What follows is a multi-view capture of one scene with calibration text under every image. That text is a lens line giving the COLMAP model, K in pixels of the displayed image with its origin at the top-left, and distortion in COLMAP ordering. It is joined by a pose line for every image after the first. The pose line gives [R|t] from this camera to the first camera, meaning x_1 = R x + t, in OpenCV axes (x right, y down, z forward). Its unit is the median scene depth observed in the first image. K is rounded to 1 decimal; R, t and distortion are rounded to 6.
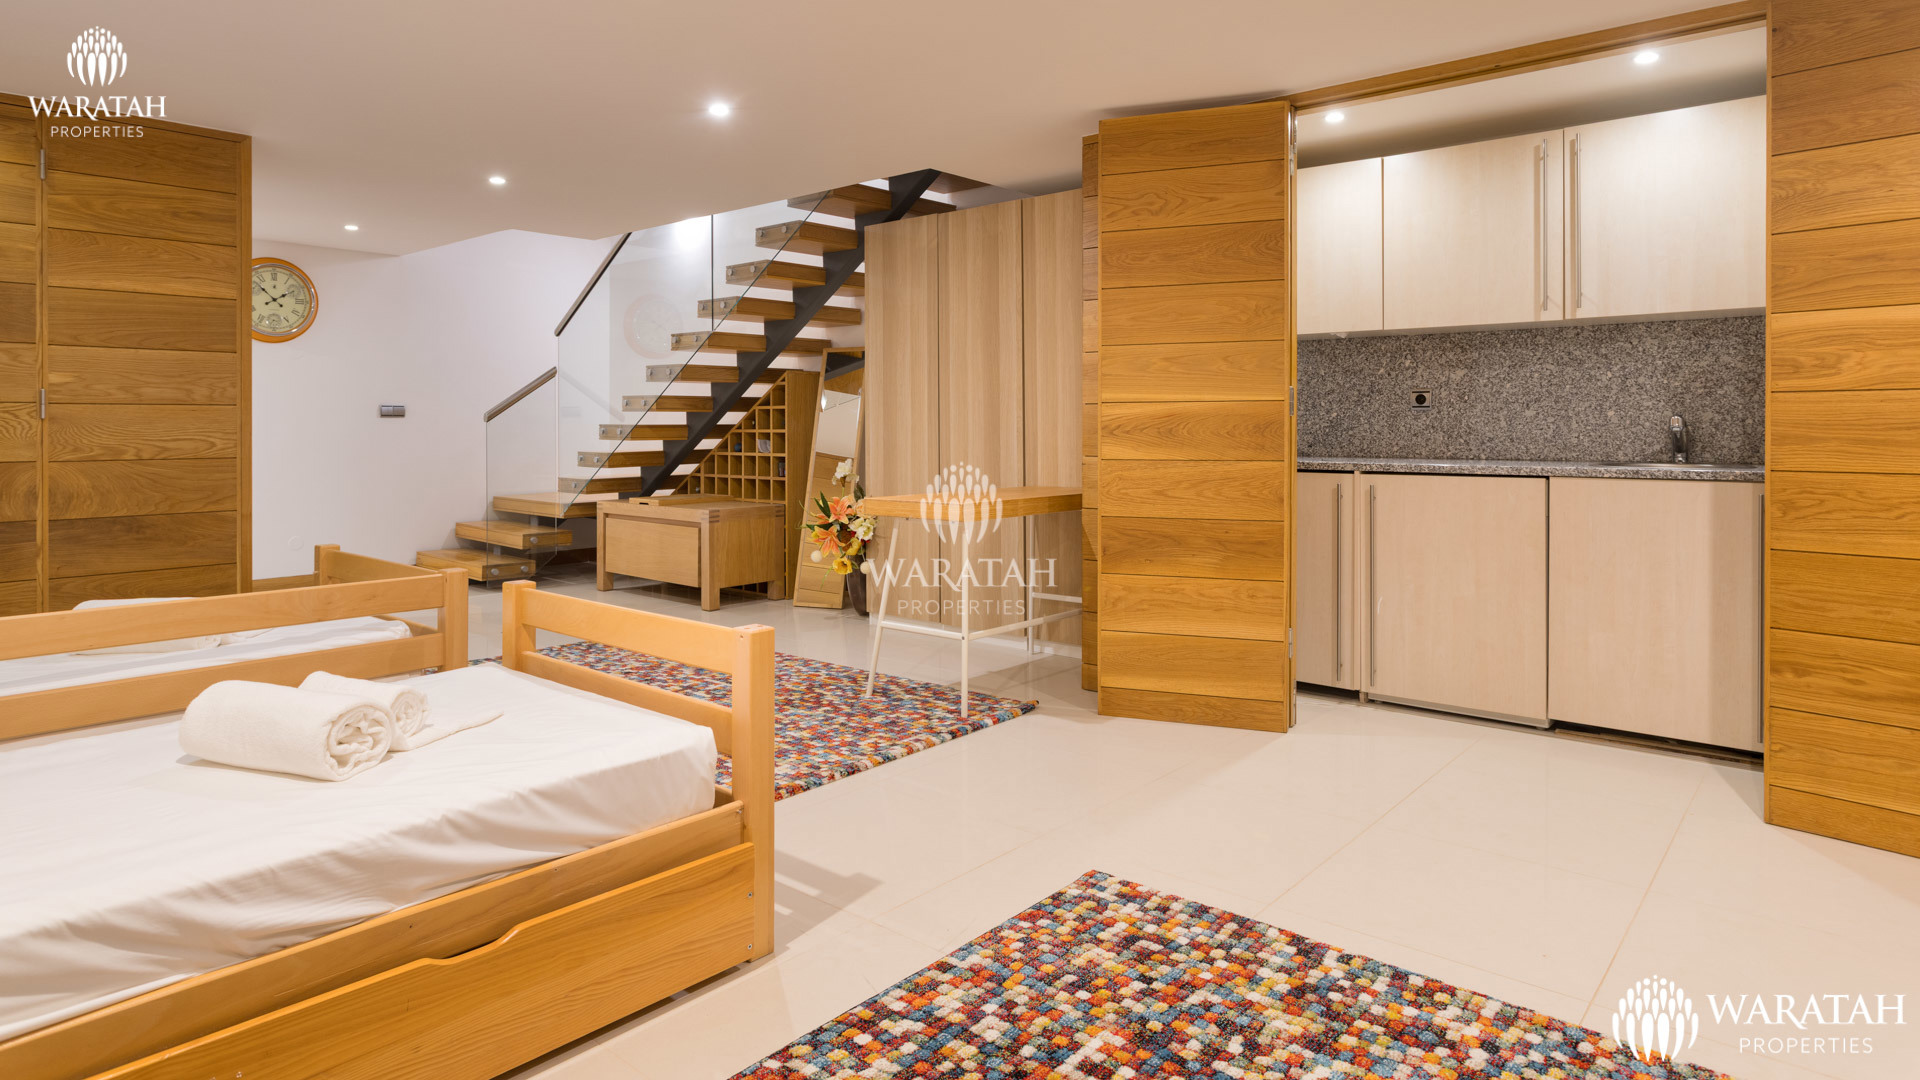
lens RADIAL K [[1071.8, 0, 960.0], [0, 1071.8, 540.0], [0, 0, 1]] dist [-0.000644, -0.000408]
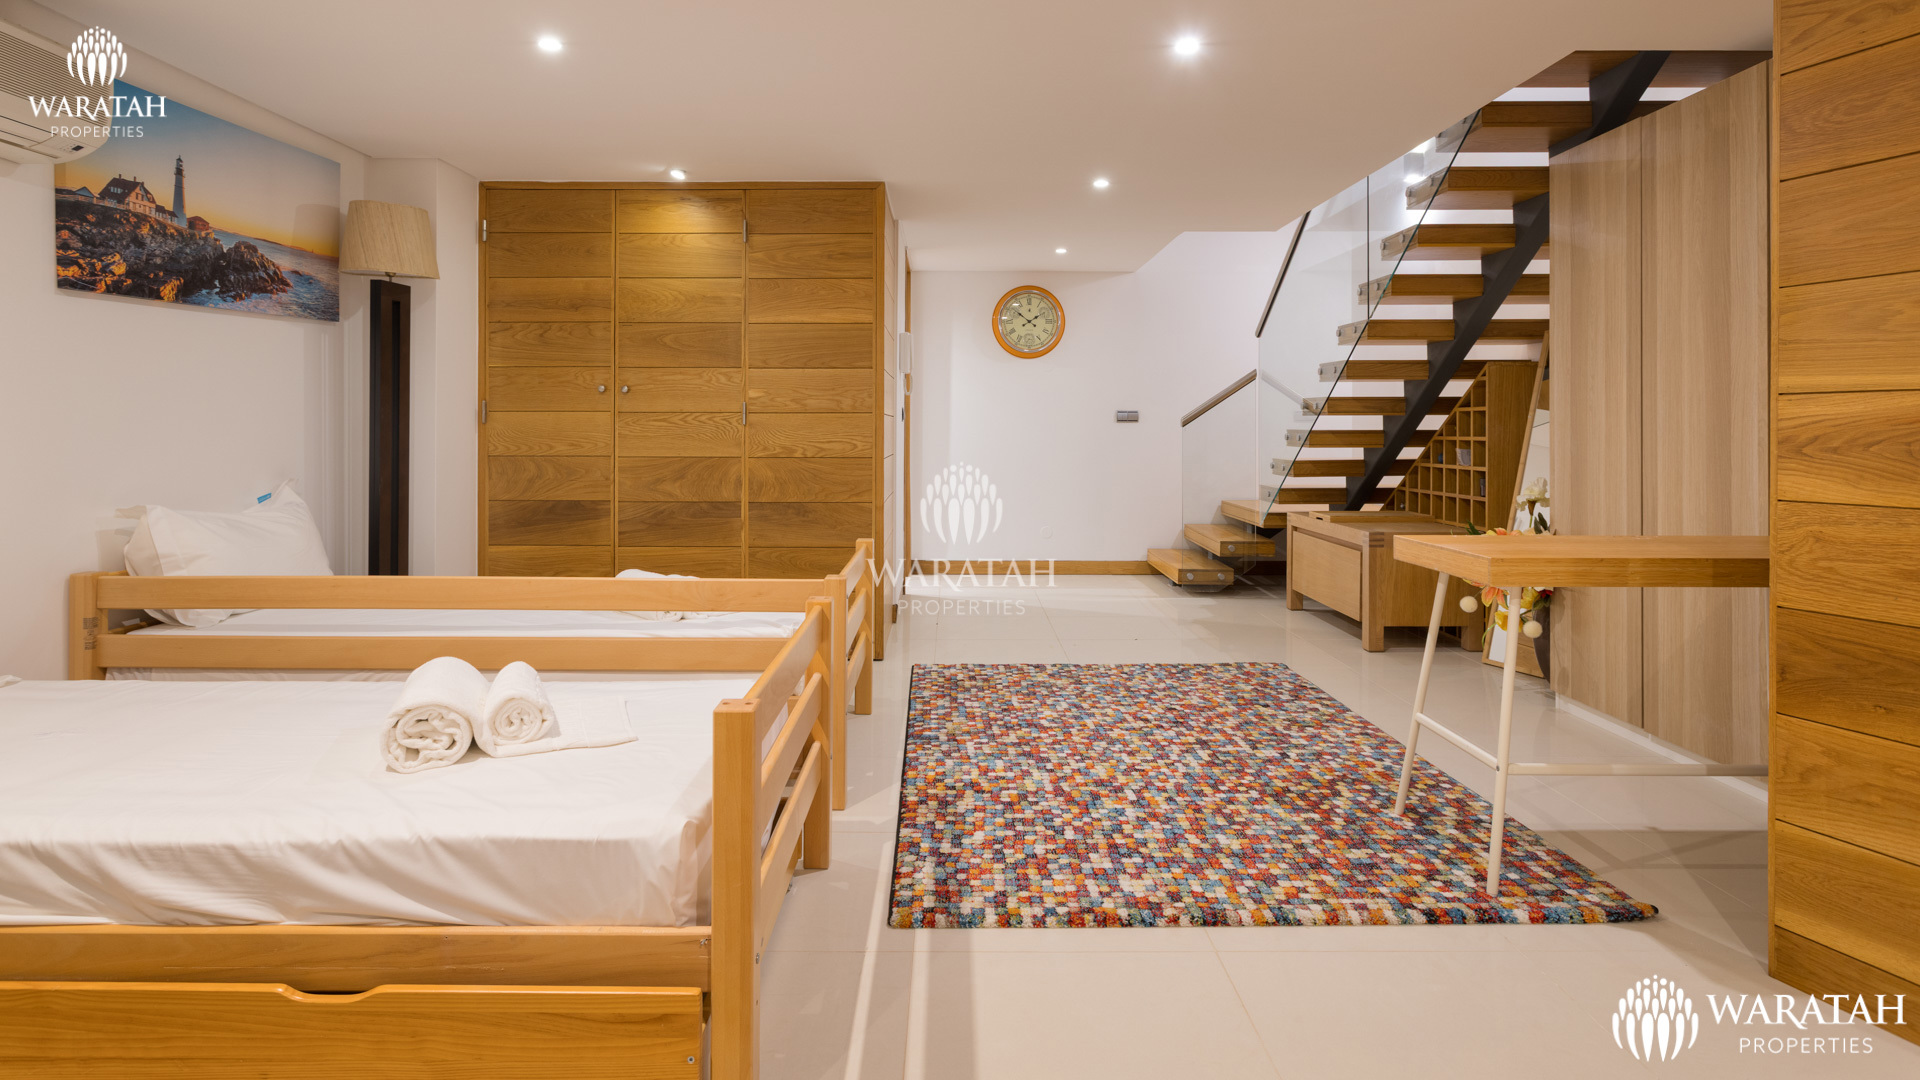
lens RADIAL K [[1029.1, 0, 949.6], [0, 1029.1, 489.1], [0, 0, 1]] dist [-0.015198, 0.013775]
pose [[0.652644, 0.047111, -0.756199, 0.230718], [-0.083092, 0.996495, -0.009632, -0.038581], [0.753095, 0.069121, 0.654271, 0.330456]]
